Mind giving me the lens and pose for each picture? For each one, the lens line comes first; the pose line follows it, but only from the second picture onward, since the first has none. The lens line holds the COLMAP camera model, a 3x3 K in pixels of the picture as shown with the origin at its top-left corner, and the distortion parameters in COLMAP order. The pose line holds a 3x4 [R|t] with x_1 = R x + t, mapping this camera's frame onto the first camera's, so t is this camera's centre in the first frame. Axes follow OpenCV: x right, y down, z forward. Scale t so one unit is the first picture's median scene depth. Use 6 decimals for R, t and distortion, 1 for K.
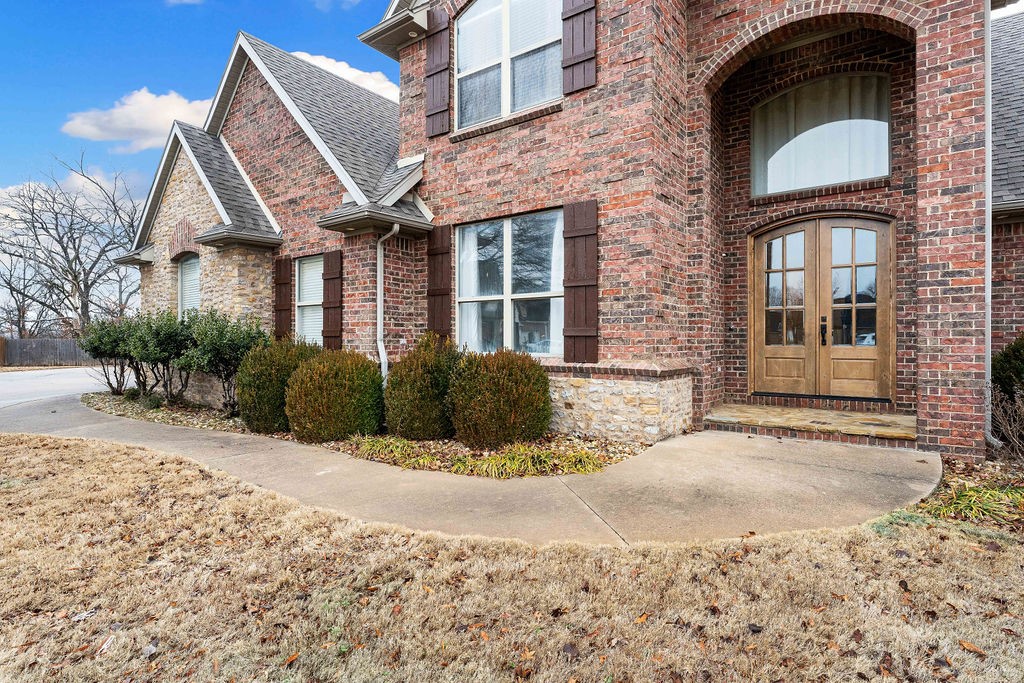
lens RADIAL K [[526.1, 0, 513.0], [0, 526.1, 340.7], [0, 0, 1]] dist [-0.004236, 0.000780]
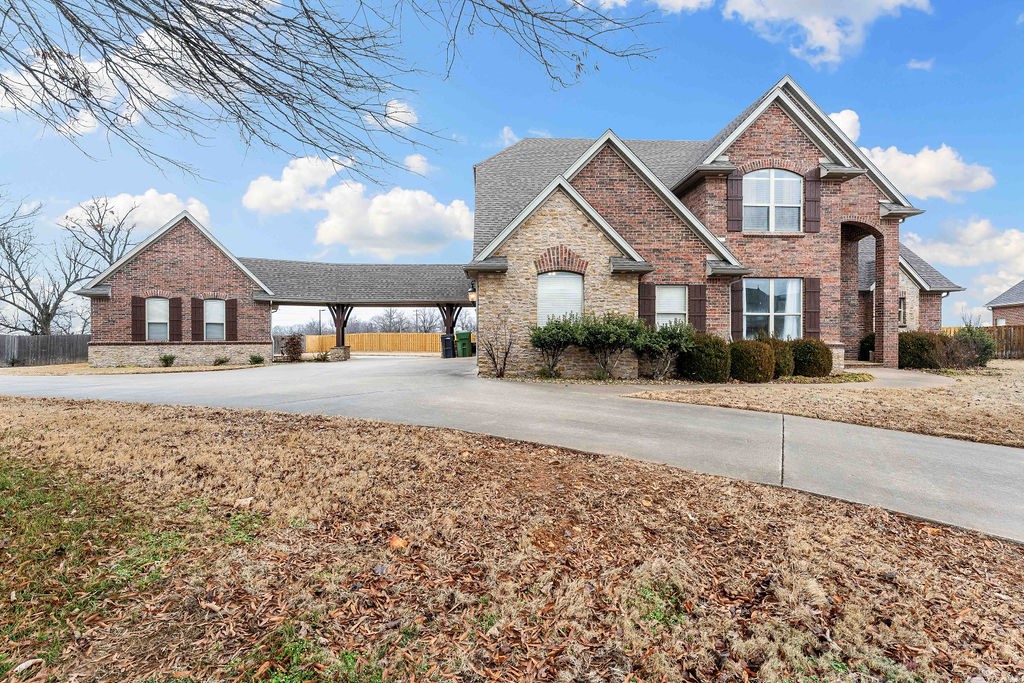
lens RADIAL K [[477.5, 0, 512.0], [0, 477.5, 339.6], [0, 0, 1]] dist [-0.004677, -0.000319]
pose [[0.770186, -0.008113, 0.637768, -2.059791], [0.003498, 0.999958, 0.008496, 0.002468], [-0.637810, -0.004312, 0.770182, 0.154516]]
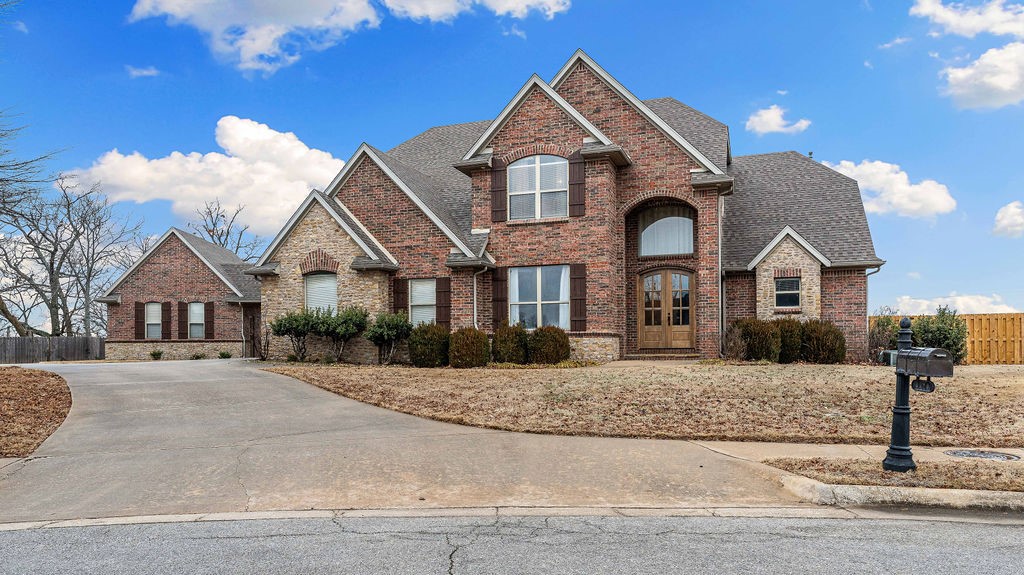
lens RADIAL K [[678.1, 0, 508.6], [0, 678.1, 348.3], [0, 0, 1]] dist [-0.001616, 0.000437]
pose [[0.954729, -0.009316, 0.297331, -0.932930], [0.008217, 0.999954, 0.004946, 0.086708], [-0.297364, -0.002279, 0.954762, -1.574306]]
